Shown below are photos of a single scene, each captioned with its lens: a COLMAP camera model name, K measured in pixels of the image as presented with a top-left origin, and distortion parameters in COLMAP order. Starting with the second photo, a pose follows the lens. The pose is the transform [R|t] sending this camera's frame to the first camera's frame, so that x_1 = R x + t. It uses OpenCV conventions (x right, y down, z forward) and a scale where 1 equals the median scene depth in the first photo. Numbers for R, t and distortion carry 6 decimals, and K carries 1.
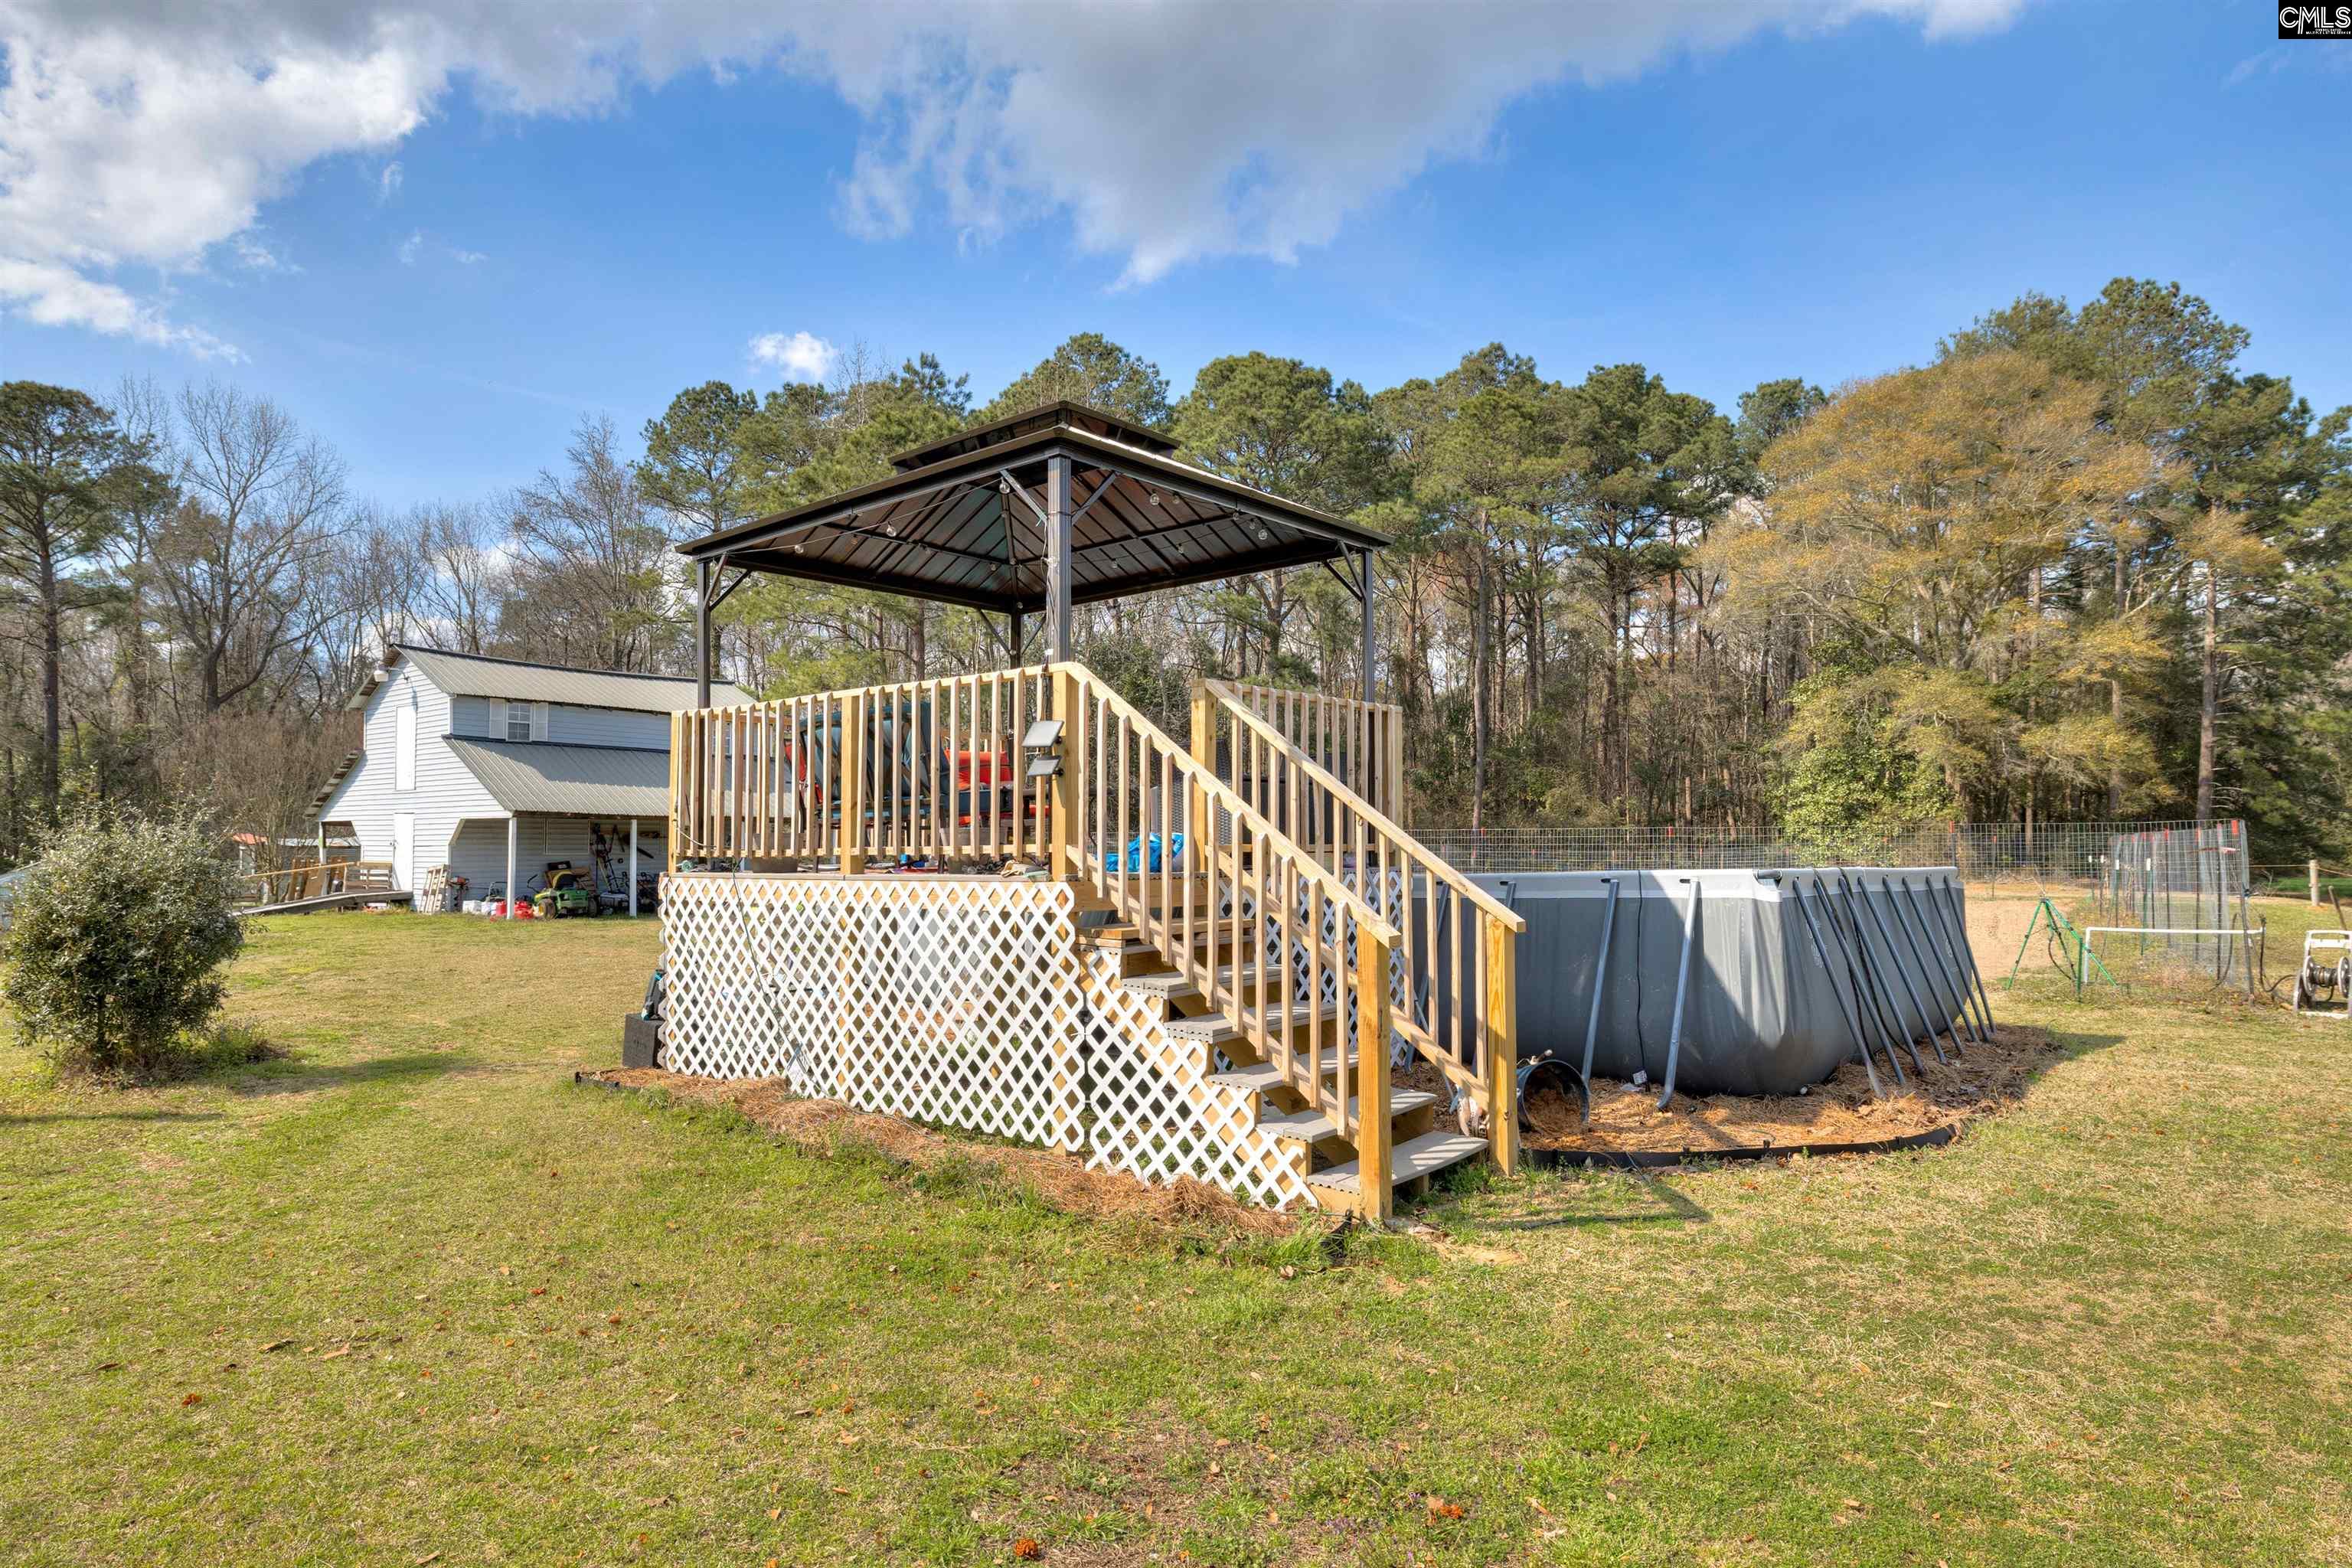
lens RADIAL K [[1345.9, 0, 1184.8], [0, 1345.9, 830.7], [0, 0, 1]] dist [0.005550, 0.001161]
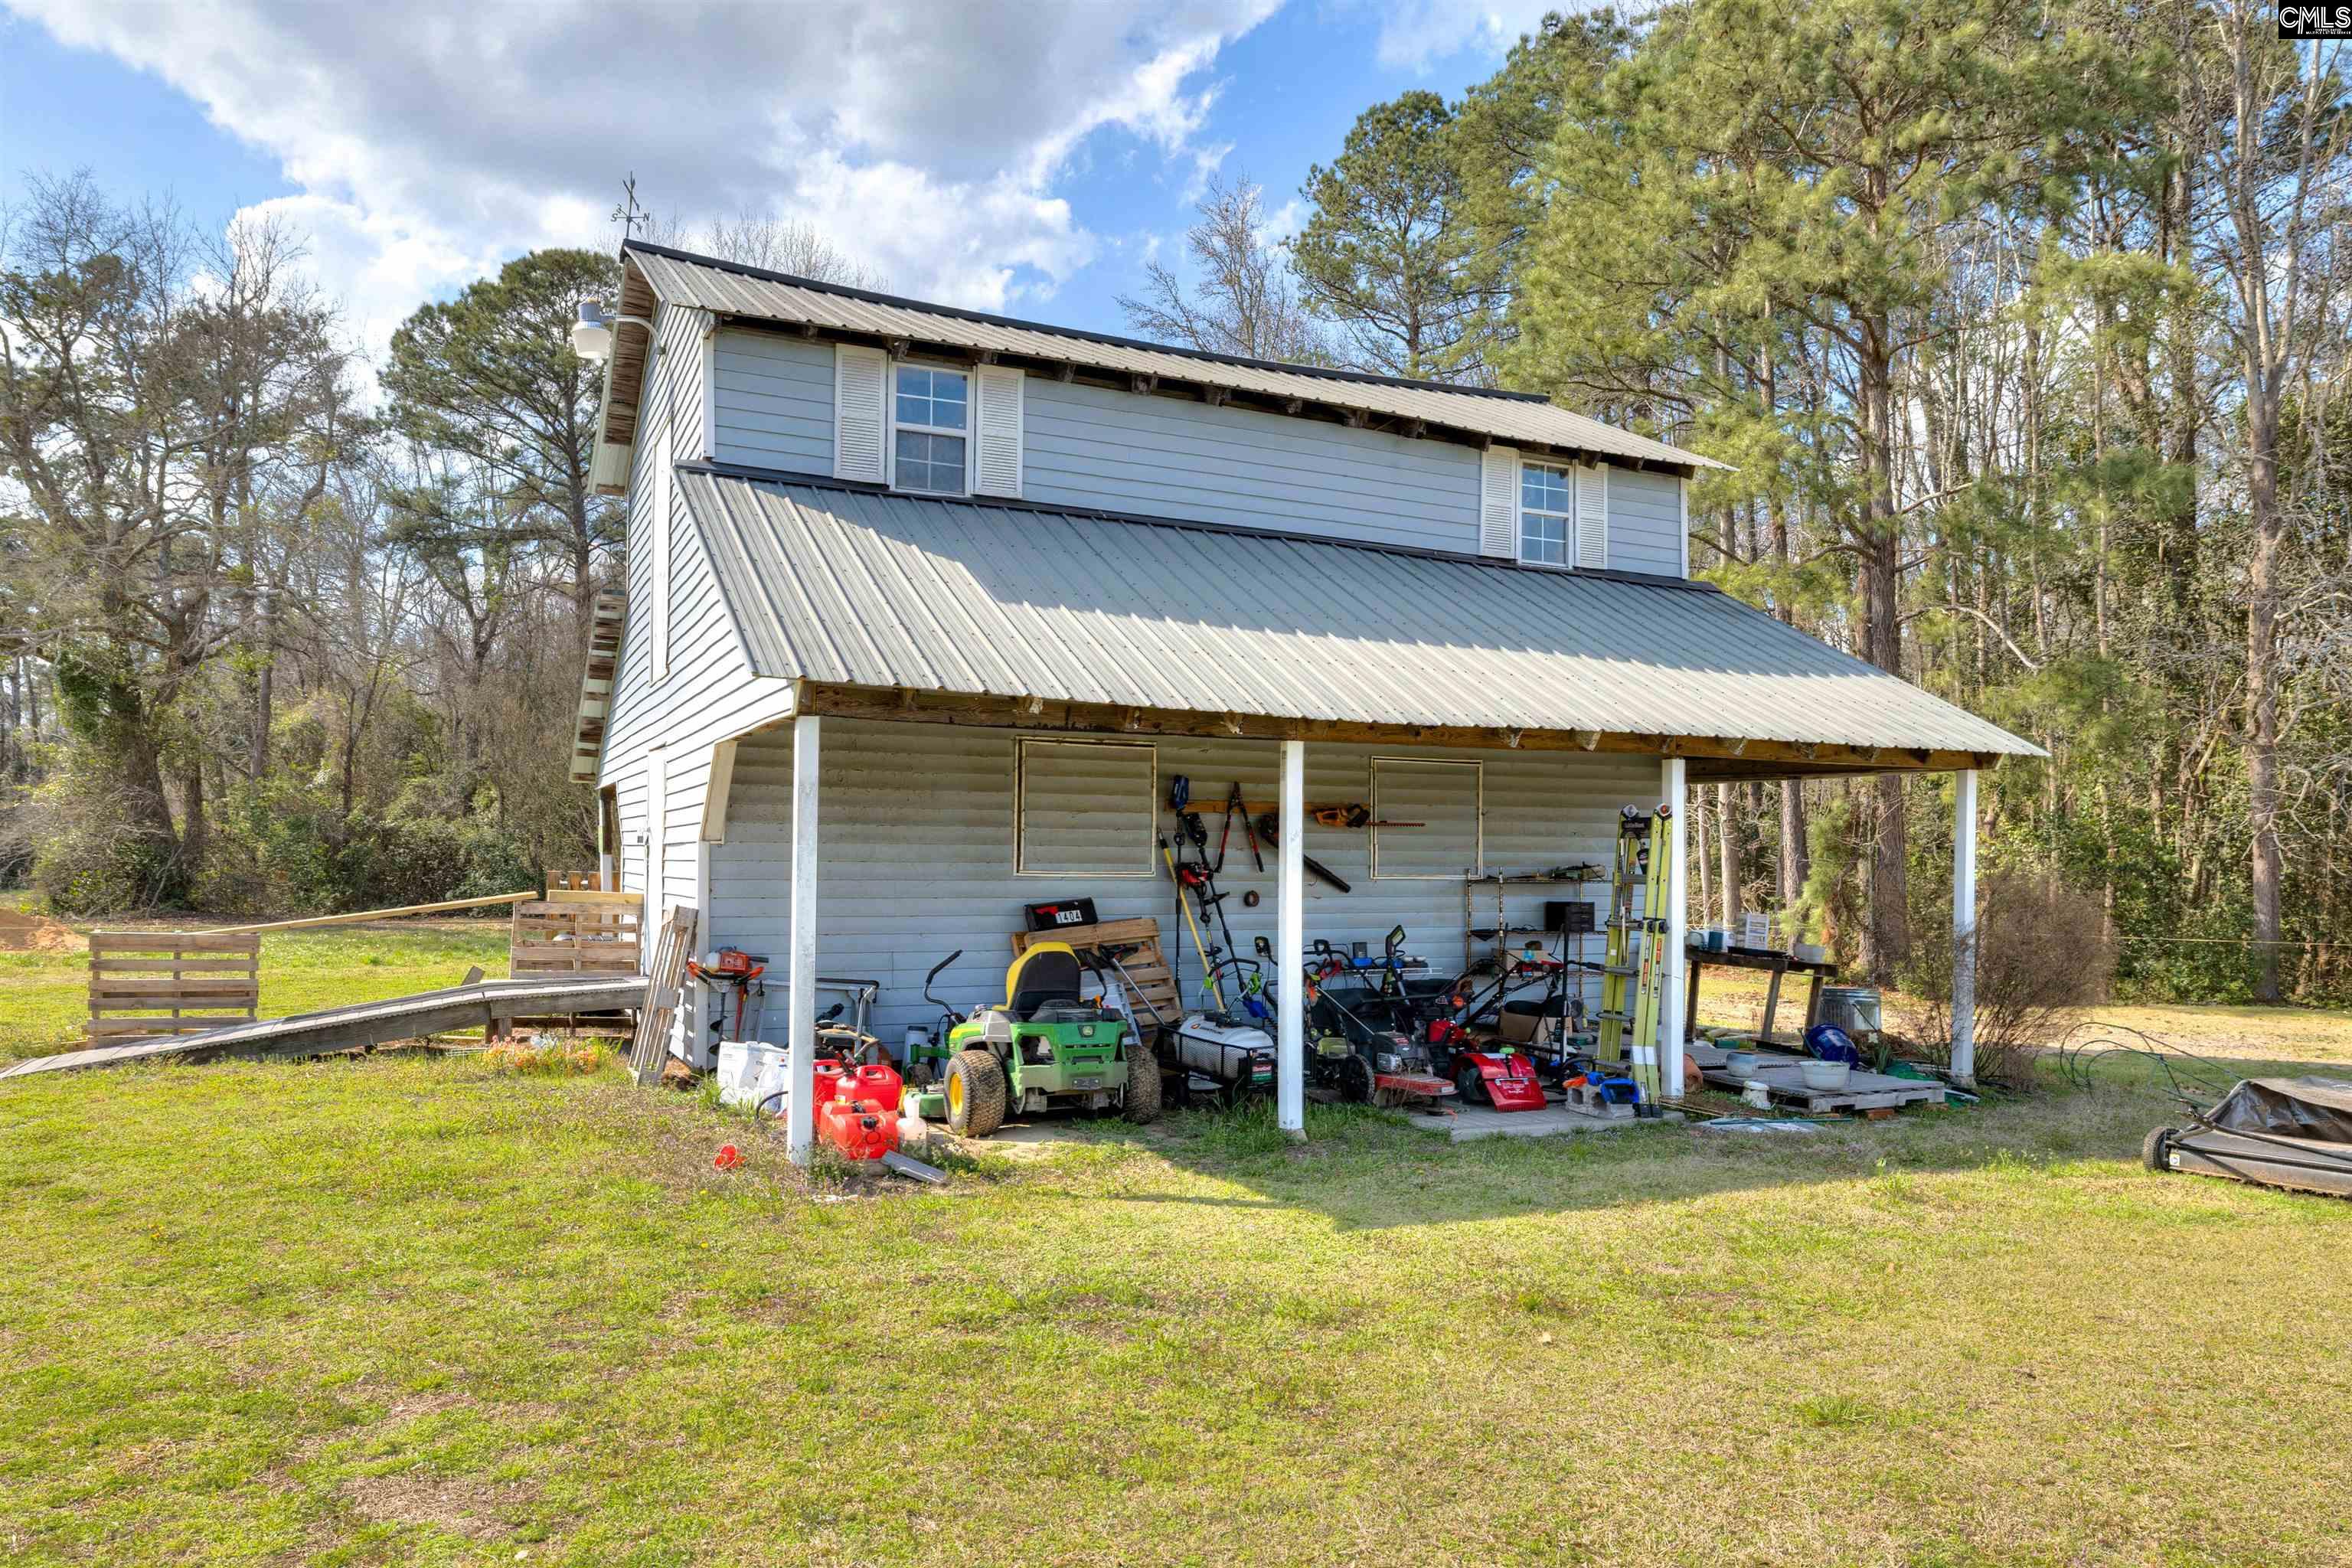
lens RADIAL K [[1621.9, 0, 1176.0], [0, 1621.9, 784.0], [0, 0, 1]] dist [0.033095, -0.000100]
pose [[0.895827, -0.017182, -0.444071, -0.286069], [0.001516, 0.999365, -0.035609, 0.010109], [0.444401, 0.031227, 0.895284, 0.699945]]
